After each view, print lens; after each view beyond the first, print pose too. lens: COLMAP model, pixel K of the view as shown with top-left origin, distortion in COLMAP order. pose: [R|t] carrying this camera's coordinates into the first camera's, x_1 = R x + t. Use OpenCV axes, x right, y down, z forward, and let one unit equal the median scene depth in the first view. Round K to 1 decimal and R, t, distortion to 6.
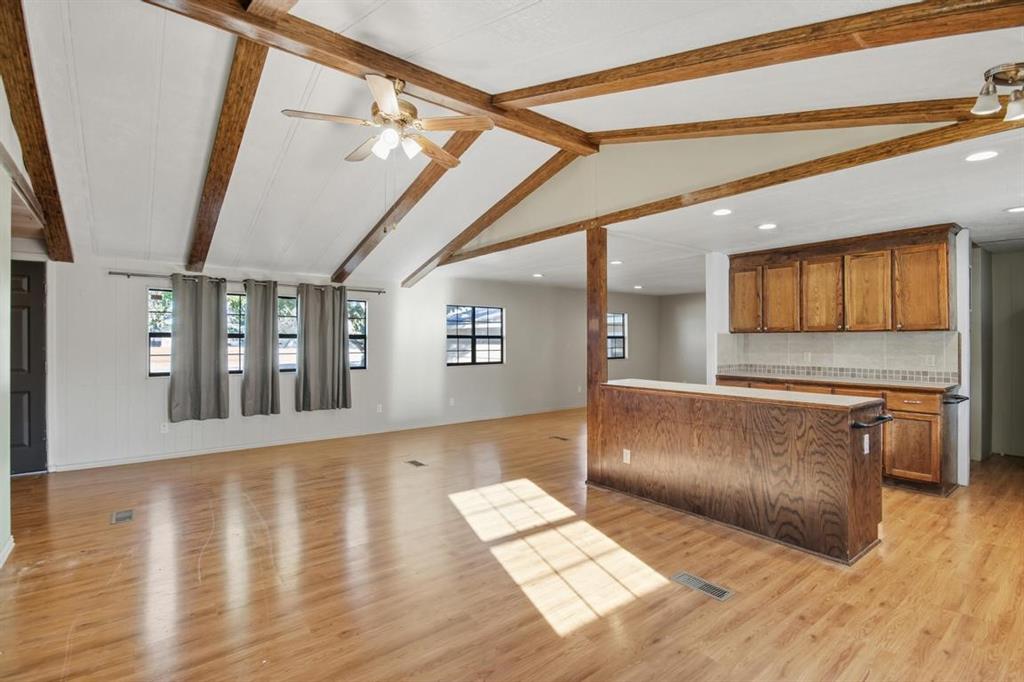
lens RADIAL K [[480.8, 0, 519.5], [0, 480.8, 338.7], [0, 0, 1]] dist [0.004014, -0.012051]
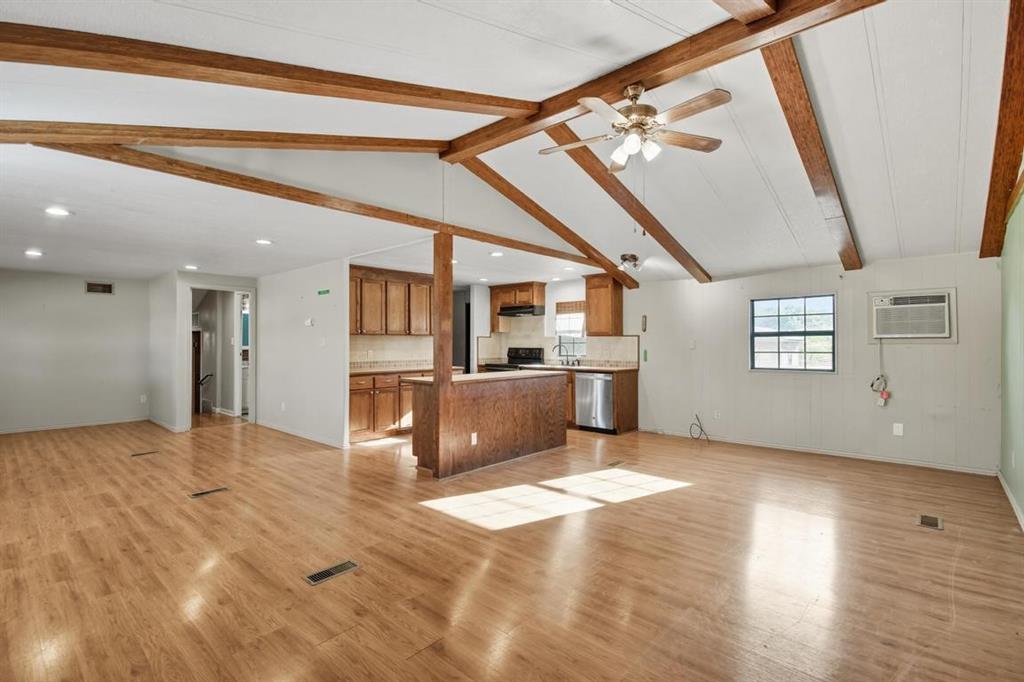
lens RADIAL K [[480.8, 0, 489.3], [0, 480.8, 342.9], [0, 0, 1]] dist [0.004014, -0.012051]
pose [[-0.133432, -0.002184, 0.991055, -0.865537], [-0.004383, 0.999989, 0.001614, 0.005740], [-0.991048, -0.004128, -0.133441, 1.012292]]
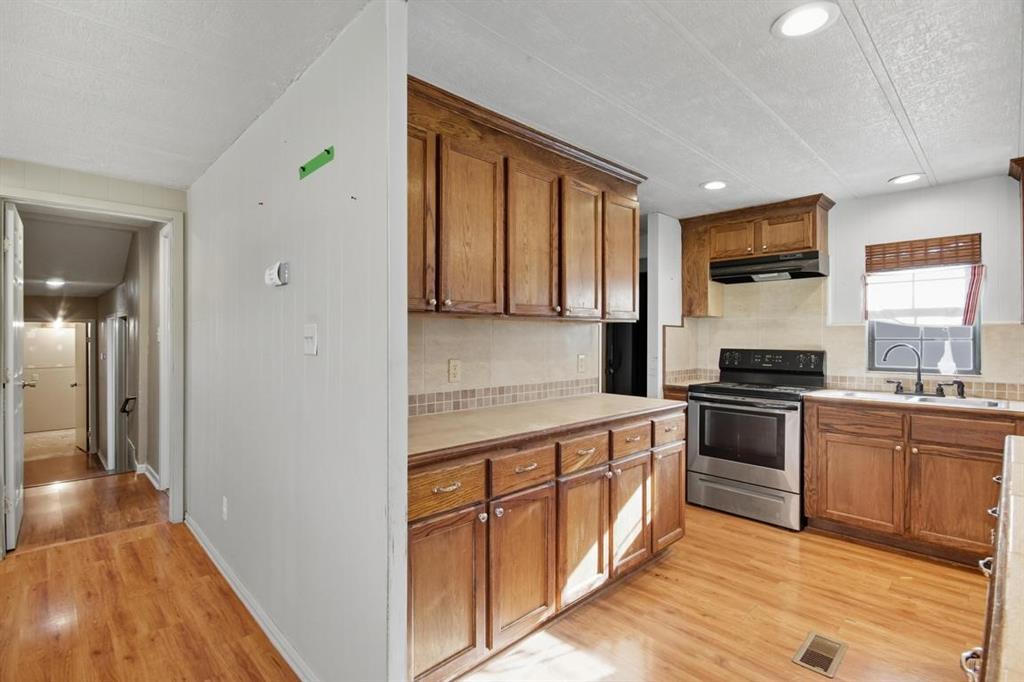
lens RADIAL K [[480.8, 0, 490.7], [0, 480.8, 334.2], [0, 0, 1]] dist [0.004014, -0.012051]
pose [[-0.074415, 0.005186, 0.997214, 0.161529], [-0.005469, 0.999969, -0.005608, 0.006561], [-0.997212, -0.005871, -0.074384, 1.185906]]
